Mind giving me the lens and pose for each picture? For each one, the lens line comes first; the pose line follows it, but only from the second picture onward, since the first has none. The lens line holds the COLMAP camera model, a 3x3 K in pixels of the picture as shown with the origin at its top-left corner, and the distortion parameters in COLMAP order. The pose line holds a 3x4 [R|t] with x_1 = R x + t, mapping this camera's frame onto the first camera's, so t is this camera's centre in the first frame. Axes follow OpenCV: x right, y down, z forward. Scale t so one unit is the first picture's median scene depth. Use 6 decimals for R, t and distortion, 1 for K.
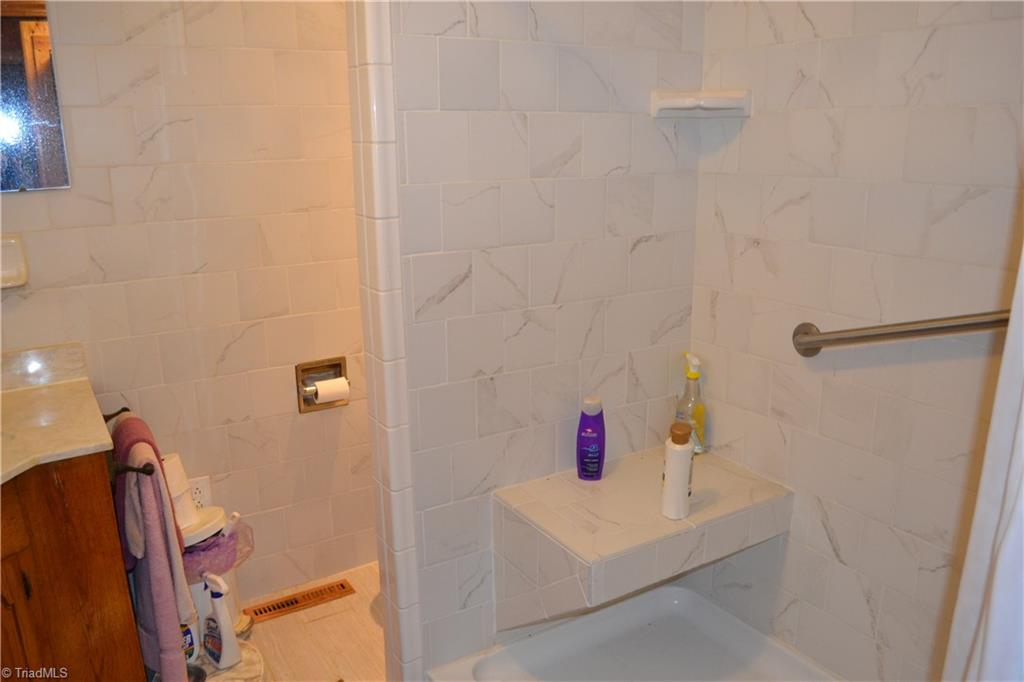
lens RADIAL K [[825.9, 0, 512.0], [0, 825.9, 341.0], [0, 0, 1]] dist [-0.008418, -0.000655]
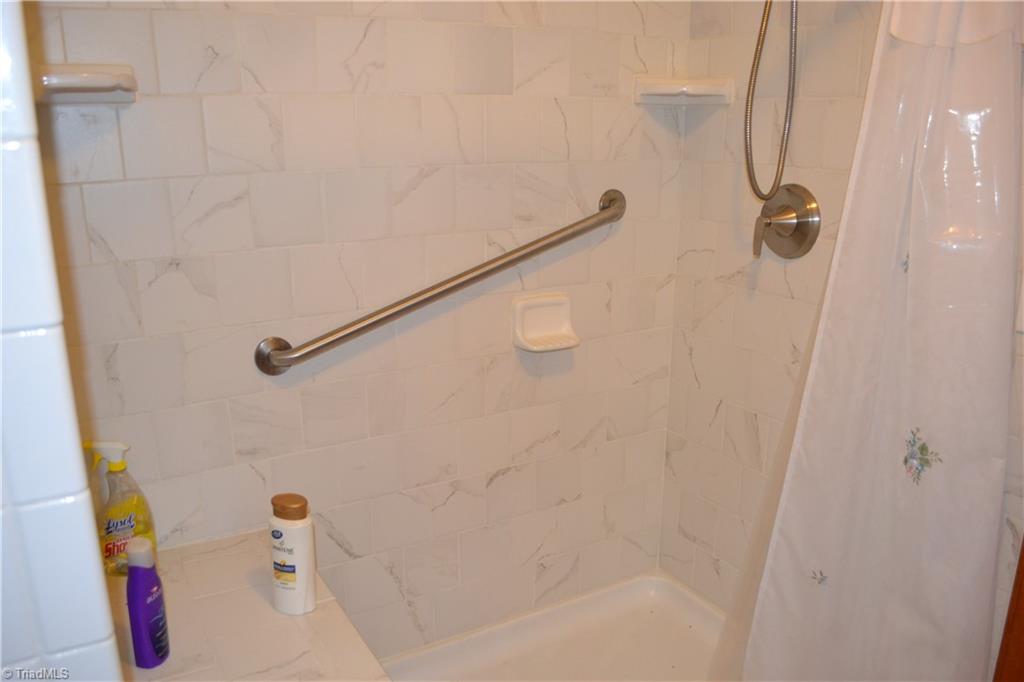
lens RADIAL K [[816.9, 0, 512.0], [0, 816.9, 341.0], [0, 0, 1]] dist [-0.075738, 0.005663]
pose [[0.054009, -0.265270, 0.962660, -0.490923], [0.248511, 0.937305, 0.244340, -0.177958], [-0.967122, 0.226035, 0.116545, 0.699987]]
